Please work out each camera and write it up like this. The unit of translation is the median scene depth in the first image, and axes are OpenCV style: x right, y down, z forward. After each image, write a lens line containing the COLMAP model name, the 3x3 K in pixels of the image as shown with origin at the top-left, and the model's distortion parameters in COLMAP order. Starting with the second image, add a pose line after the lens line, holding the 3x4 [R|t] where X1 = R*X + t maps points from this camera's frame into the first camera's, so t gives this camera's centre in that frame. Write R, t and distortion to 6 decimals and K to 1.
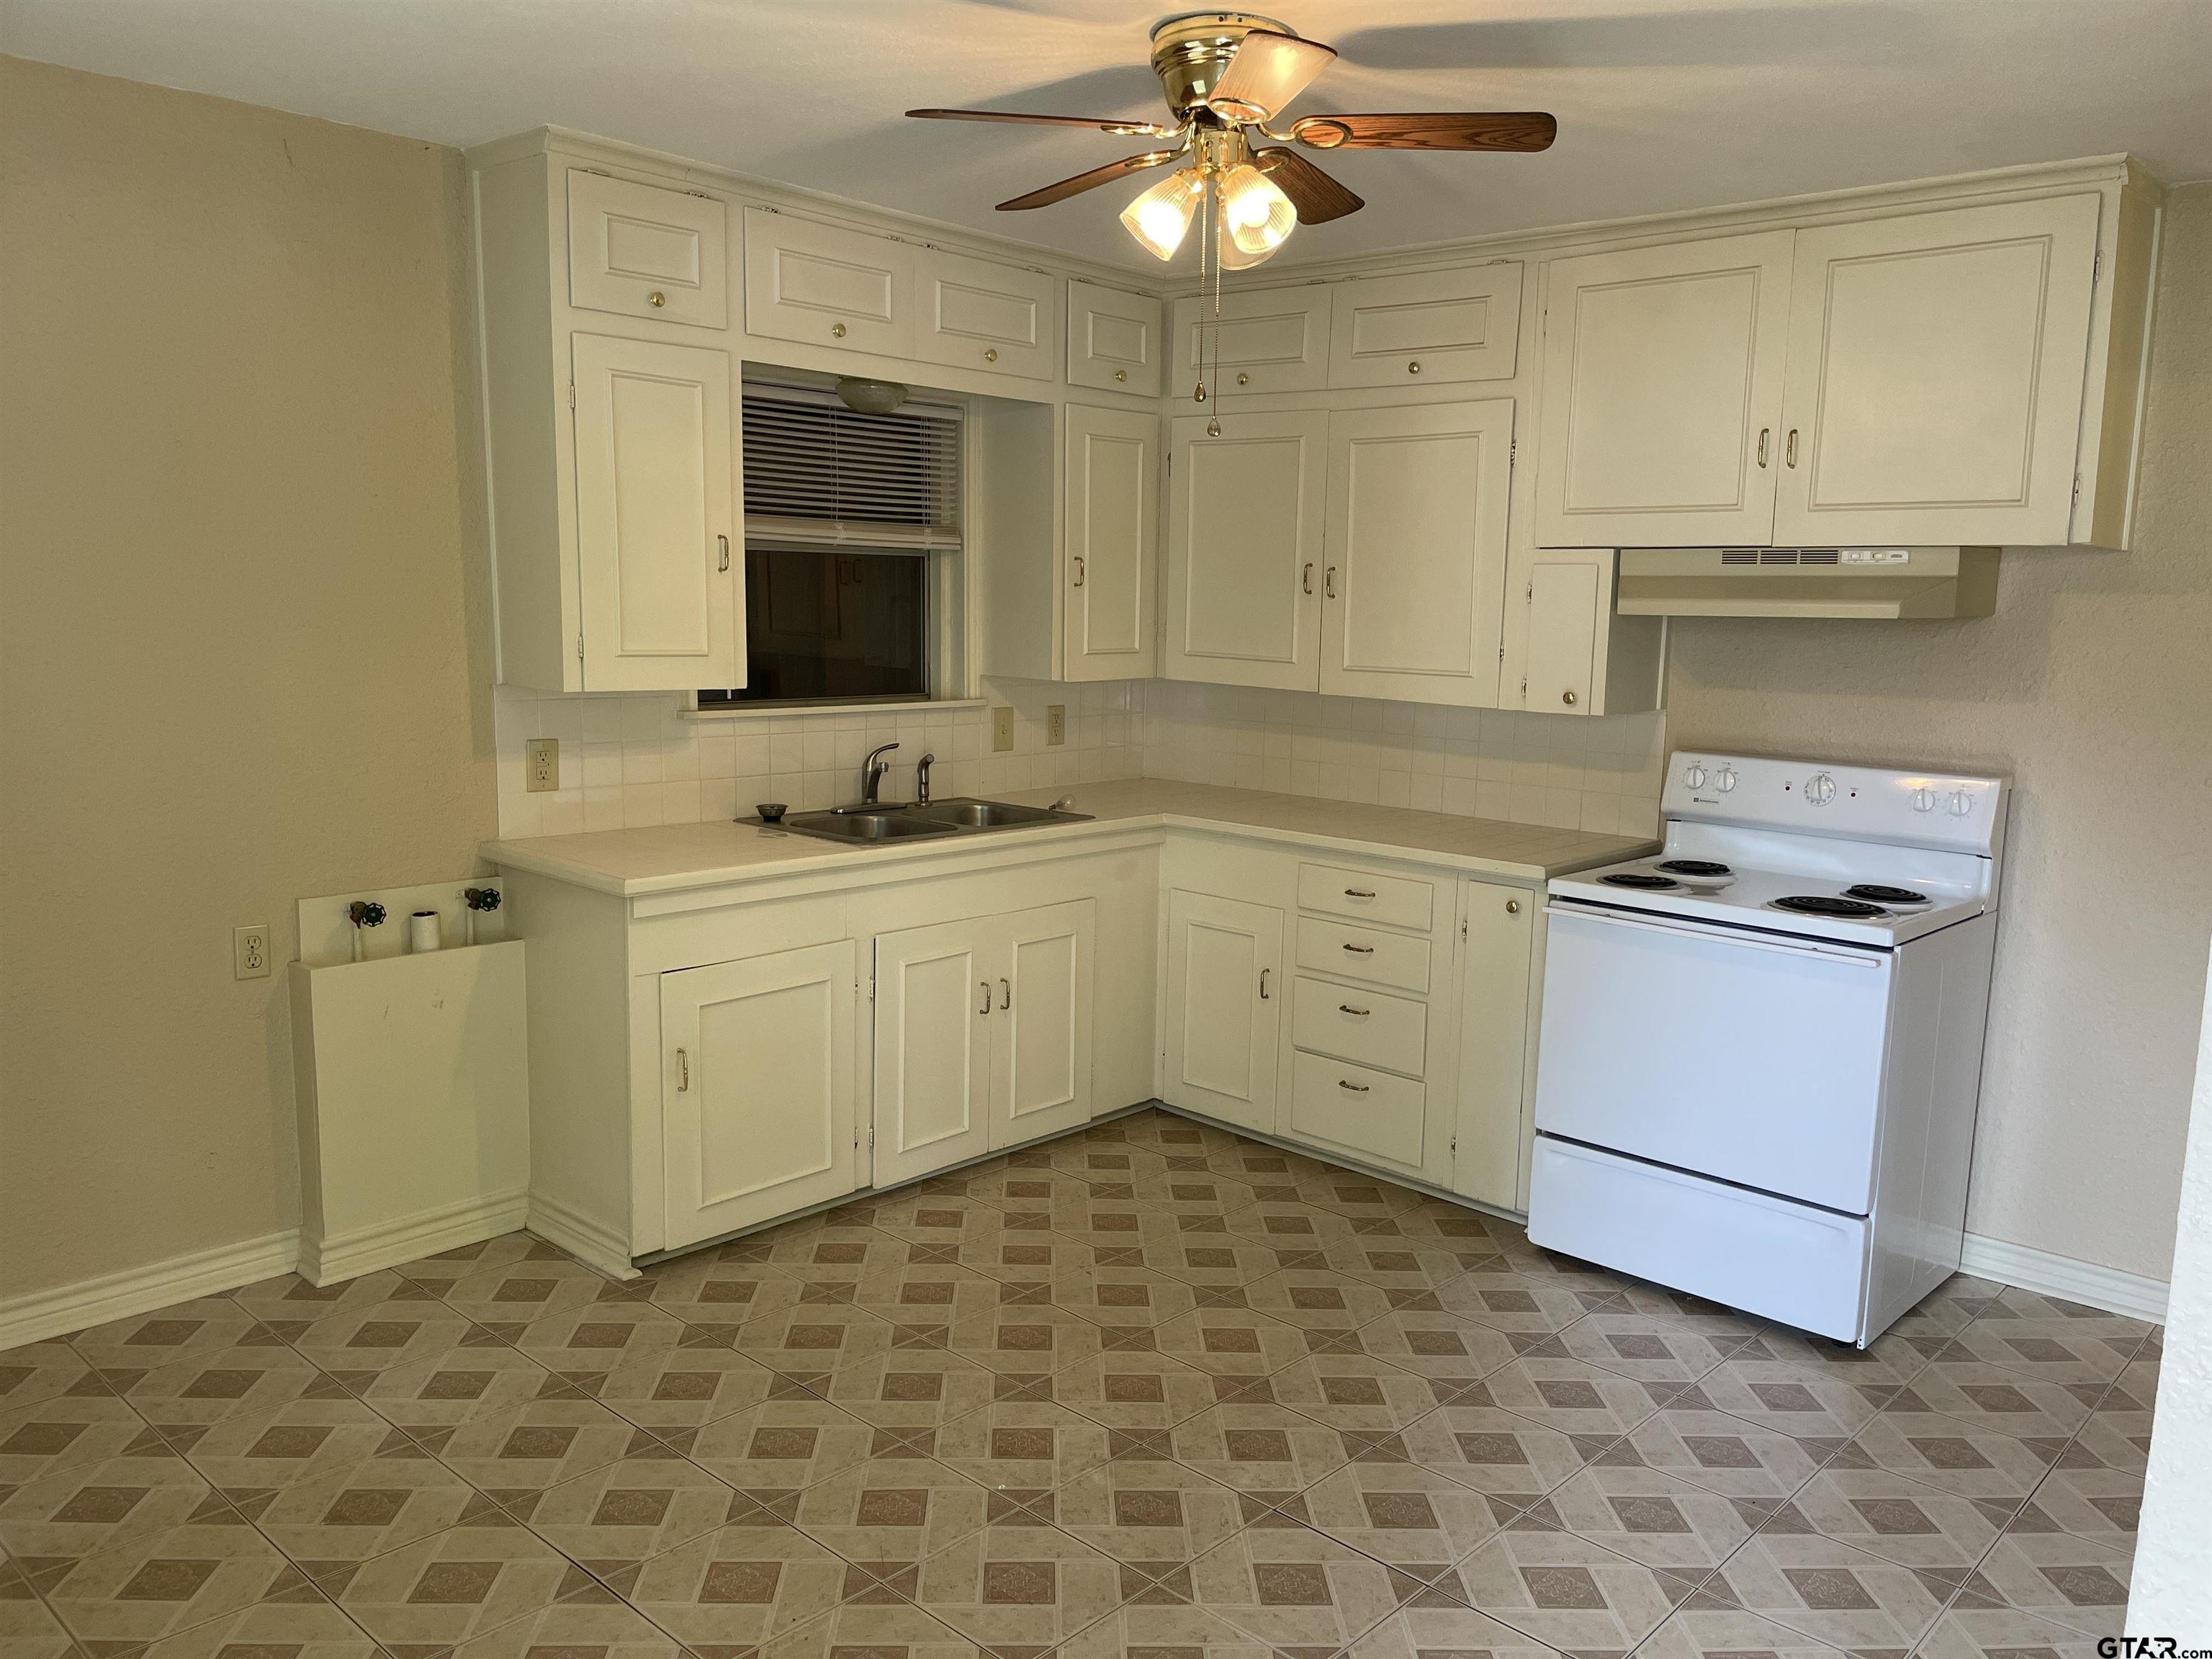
lens RADIAL K [[1683.3, 0, 1107.7], [0, 1683.3, 841.0], [0, 0, 1]] dist [0.097030, -0.136178]
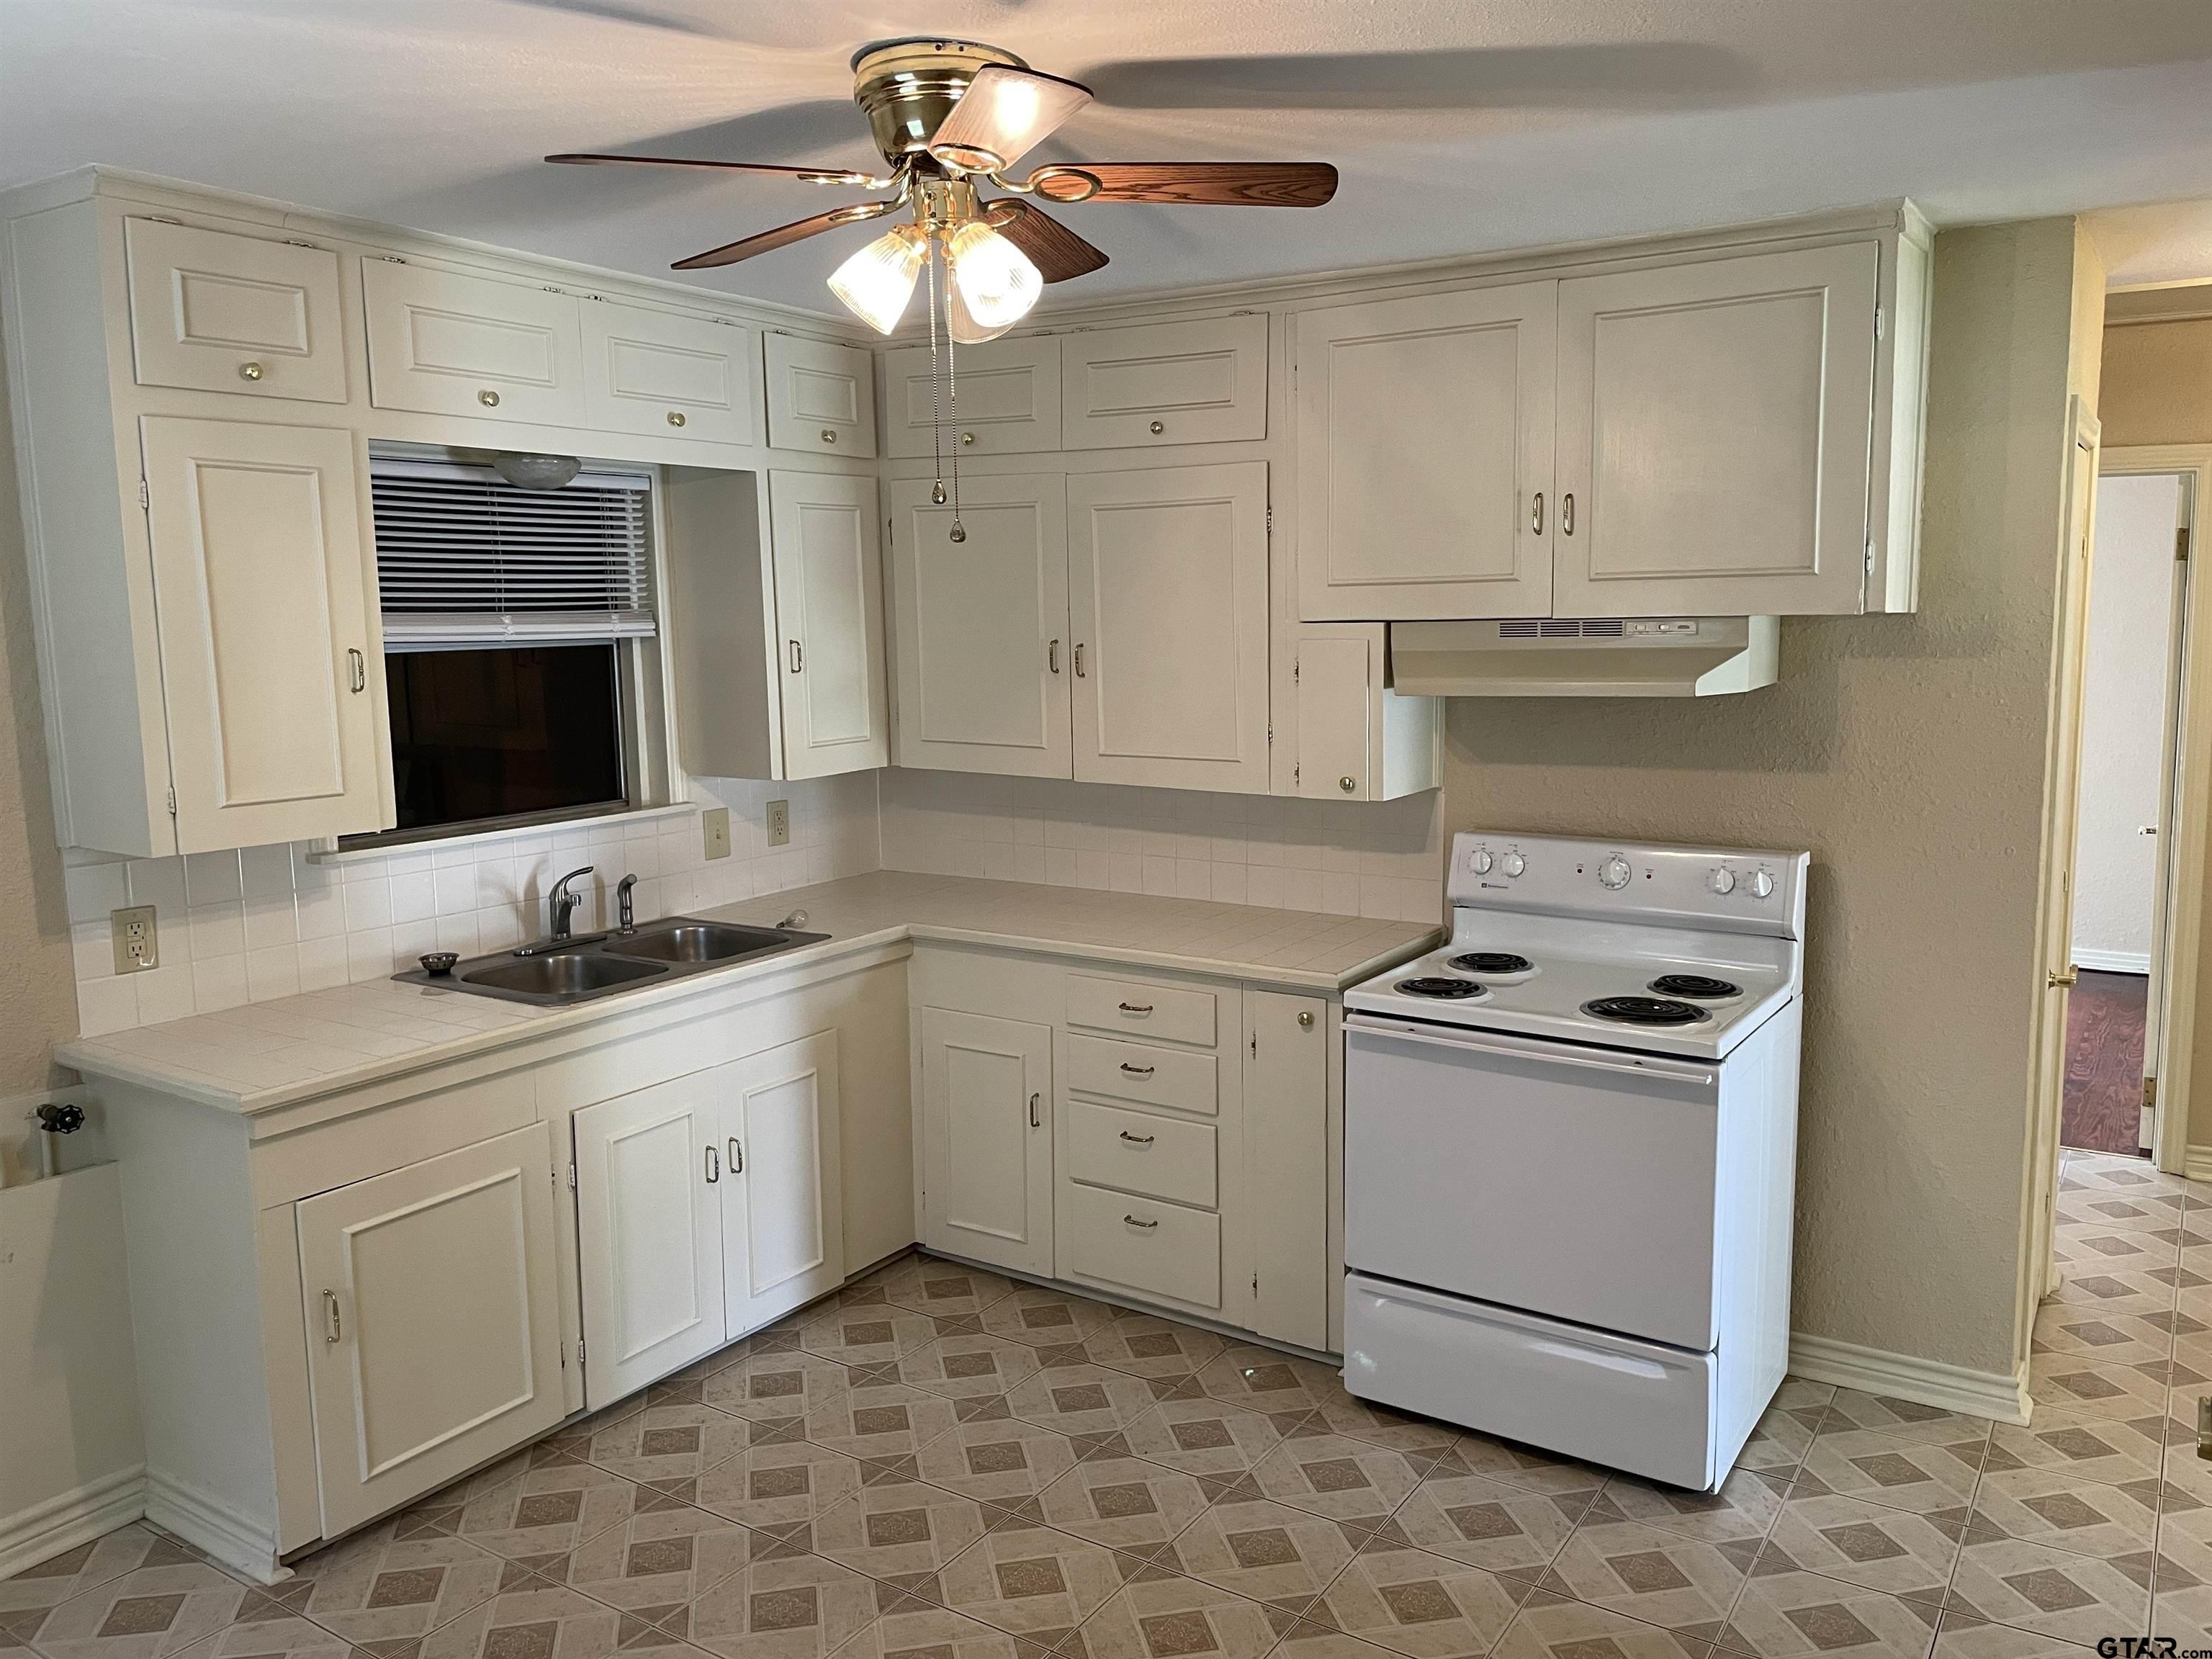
lens RADIAL K [[1697.7, 0, 1105.7], [0, 1697.7, 819.1], [0, 0, 1]] dist [0.072344, -0.096738]
pose [[0.985552, -0.057731, 0.159228, -0.004692], [0.061540, 0.997922, -0.019088, -0.060804], [-0.157795, 0.028611, 0.987057, 0.123836]]
